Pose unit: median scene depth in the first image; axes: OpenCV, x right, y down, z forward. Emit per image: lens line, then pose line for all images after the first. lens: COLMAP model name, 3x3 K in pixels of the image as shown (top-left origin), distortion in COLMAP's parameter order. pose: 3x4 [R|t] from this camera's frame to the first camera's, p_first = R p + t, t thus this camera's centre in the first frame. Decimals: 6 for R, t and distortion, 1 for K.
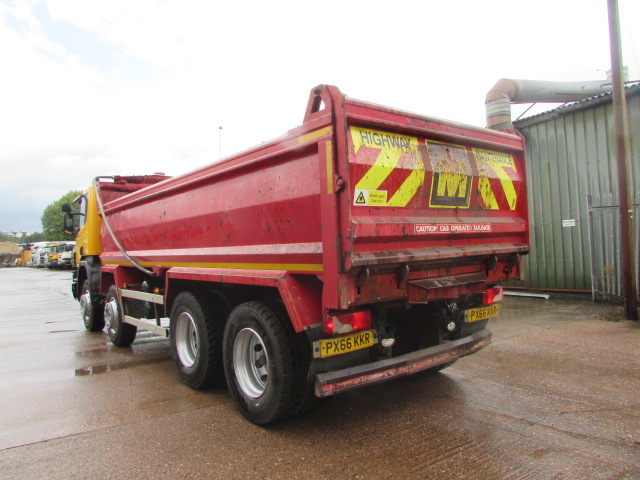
lens RADIAL K [[451.7, 0, 310.8], [0, 451.7, 238.0], [0, 0, 1]] dist [-0.021956, 0.001834]
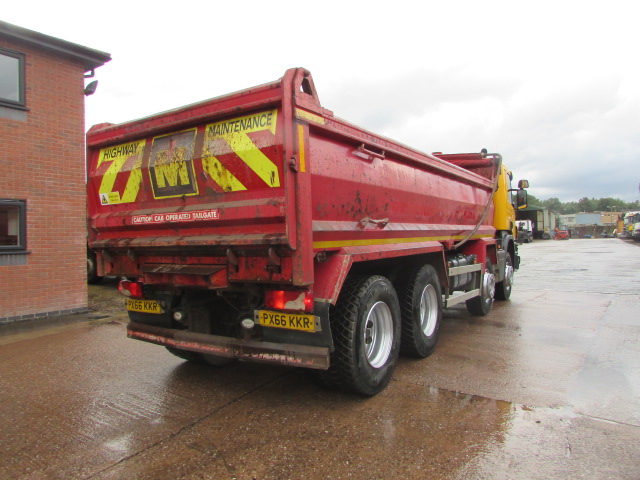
lens RADIAL K [[451.7, 0, 310.8], [0, 451.7, 238.0], [0, 0, 1]] dist [-0.021956, 0.001834]
pose [[0.322682, 0.035941, -0.945825, 1.373616], [0.028745, 0.998446, 0.047747, -0.014957], [0.946071, -0.042595, 0.321147, 0.965927]]
